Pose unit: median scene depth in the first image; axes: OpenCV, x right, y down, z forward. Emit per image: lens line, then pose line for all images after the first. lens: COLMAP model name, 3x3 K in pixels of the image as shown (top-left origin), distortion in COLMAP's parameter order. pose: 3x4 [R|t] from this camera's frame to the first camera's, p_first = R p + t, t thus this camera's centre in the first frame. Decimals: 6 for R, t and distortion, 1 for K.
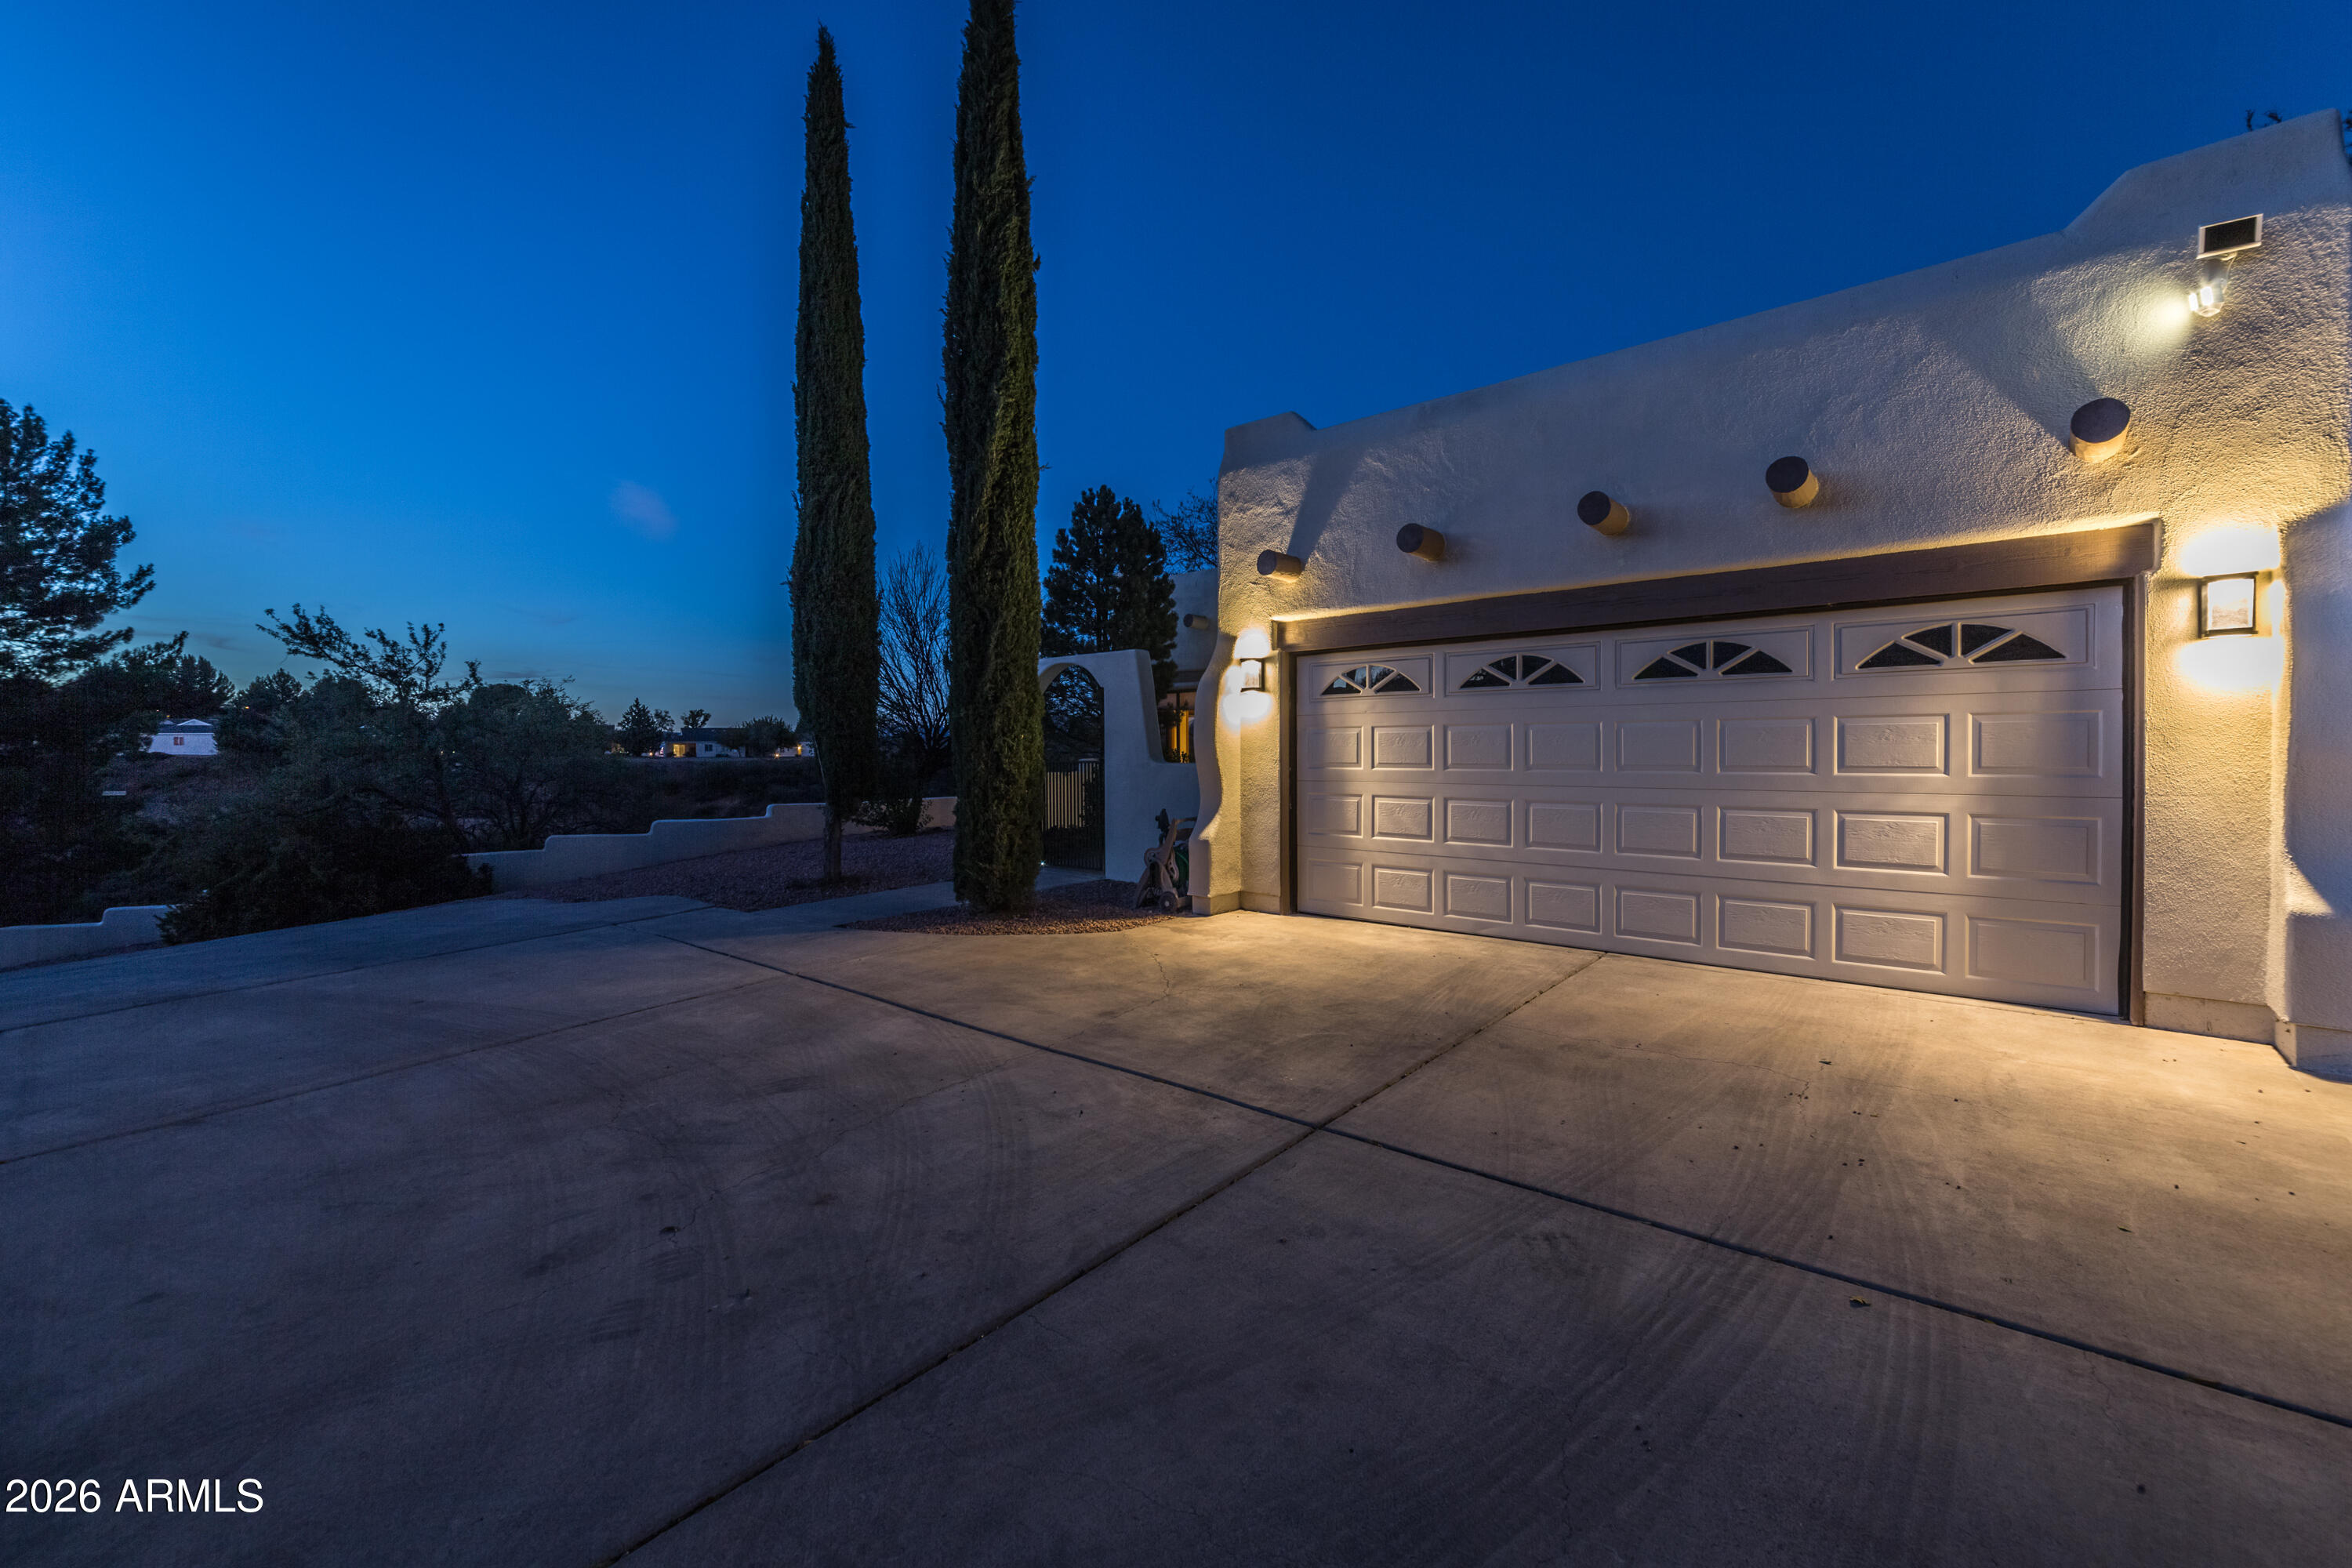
lens RADIAL K [[986.5, 0, 1176.0], [0, 986.5, 784.0], [0, 0, 1]] dist [0.002399, 0.000107]
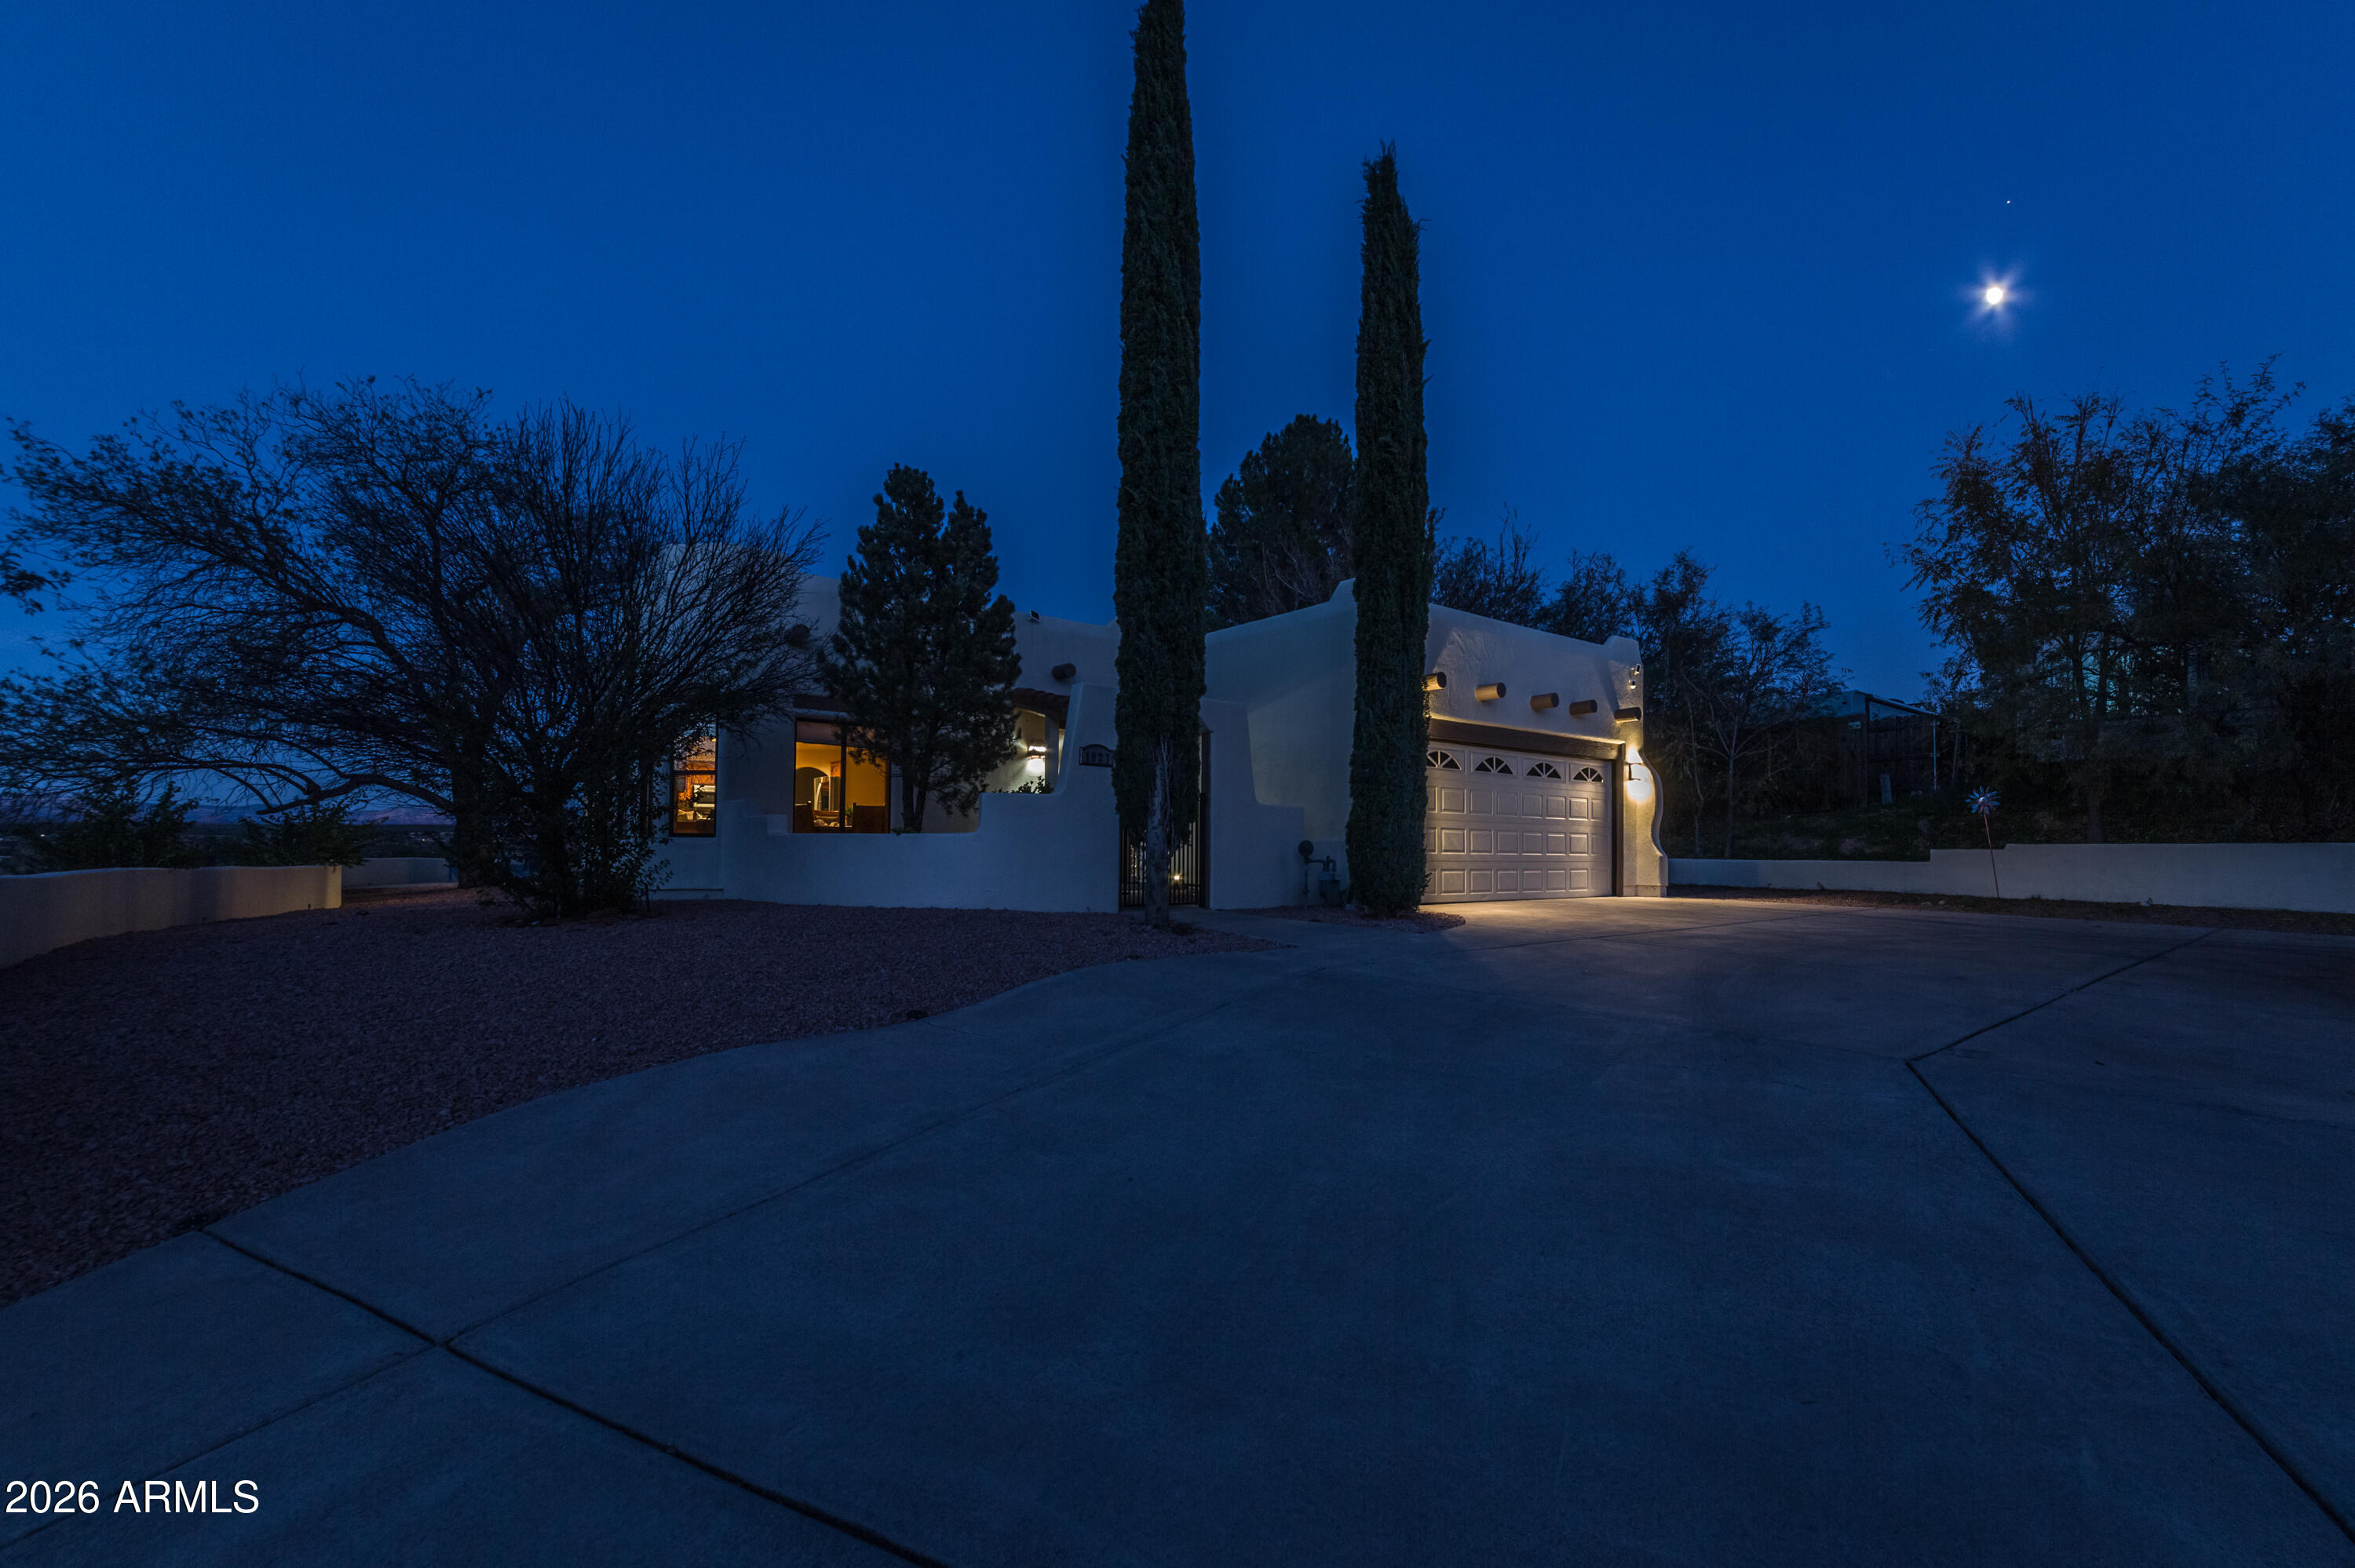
lens RADIAL K [[987.6, 0, 1177.5], [0, 987.6, 784.0], [0, 0, 1]] dist [0.002399, 0.000107]
pose [[0.111815, 0.039431, 0.992946, -1.713803], [0.003087, 0.999194, -0.040026, 0.001669], [-0.993724, 0.007540, 0.111603, 1.416960]]
